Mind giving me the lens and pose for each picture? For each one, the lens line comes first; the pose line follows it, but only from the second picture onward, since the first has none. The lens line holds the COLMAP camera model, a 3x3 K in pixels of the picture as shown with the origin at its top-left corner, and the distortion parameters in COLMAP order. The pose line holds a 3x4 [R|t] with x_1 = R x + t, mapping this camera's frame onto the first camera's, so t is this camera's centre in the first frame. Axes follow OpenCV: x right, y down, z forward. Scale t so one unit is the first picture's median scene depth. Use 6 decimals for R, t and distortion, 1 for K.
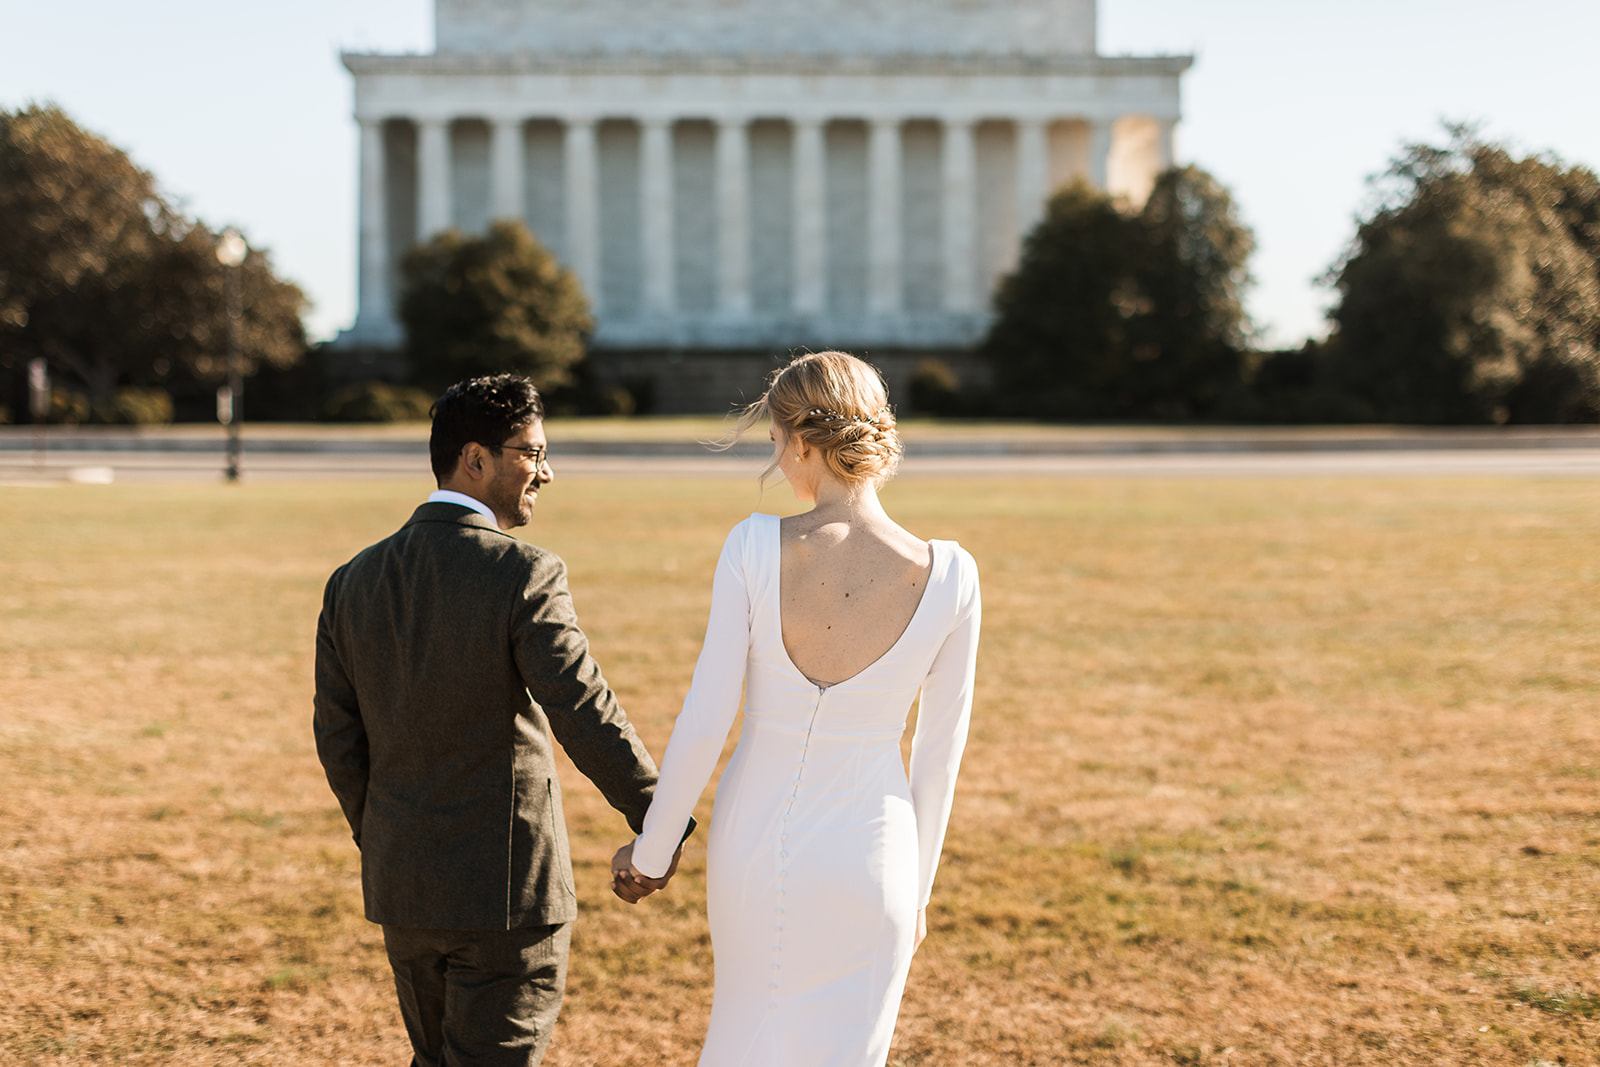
lens RADIAL K [[1891.5, 0, 800.0], [0, 1891.5, 533.5], [0, 0, 1]] dist [0.003323, -0.006374]
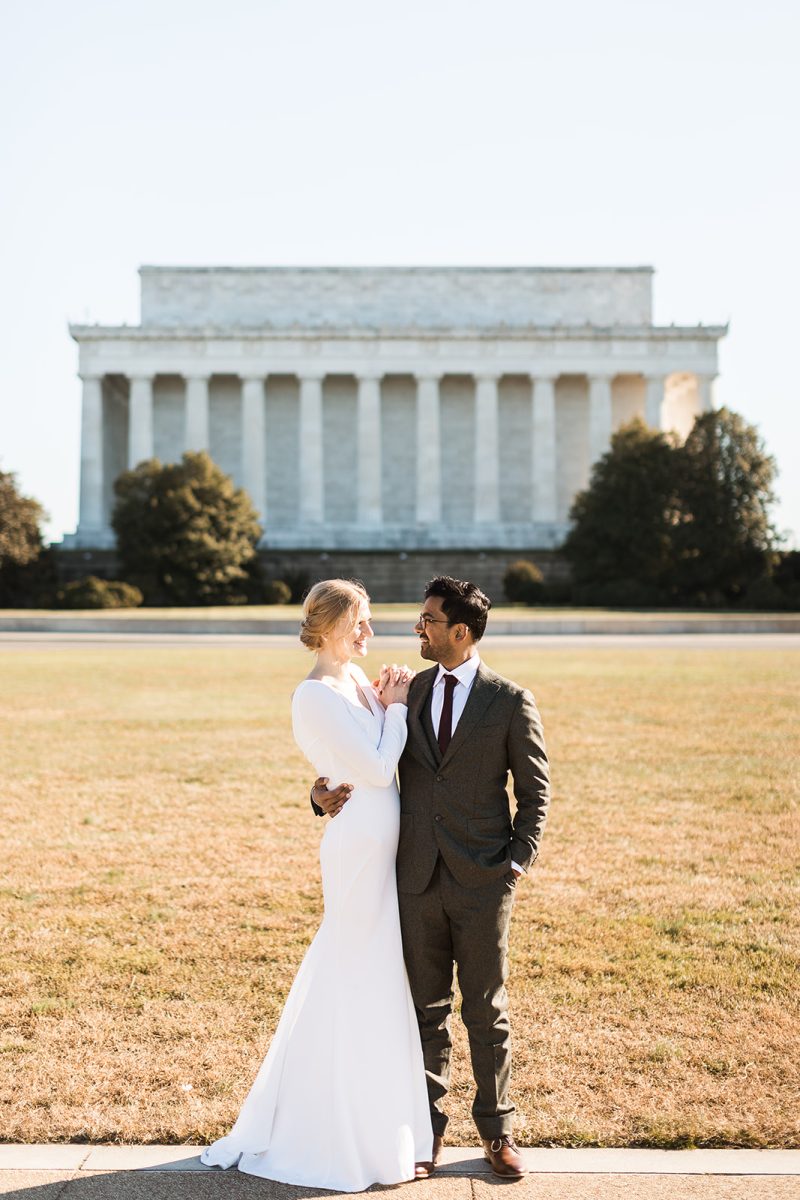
lens RADIAL K [[2059.4, 0, 400.0], [0, 2059.4, 600.0], [0, 0, 1]] dist [0.028823, -0.019606]
pose [[0.999990, -0.001732, 0.004065, -0.021511], [0.002123, 0.995170, -0.098144, 0.077689], [-0.003875, 0.098152, 0.995164, -0.414505]]
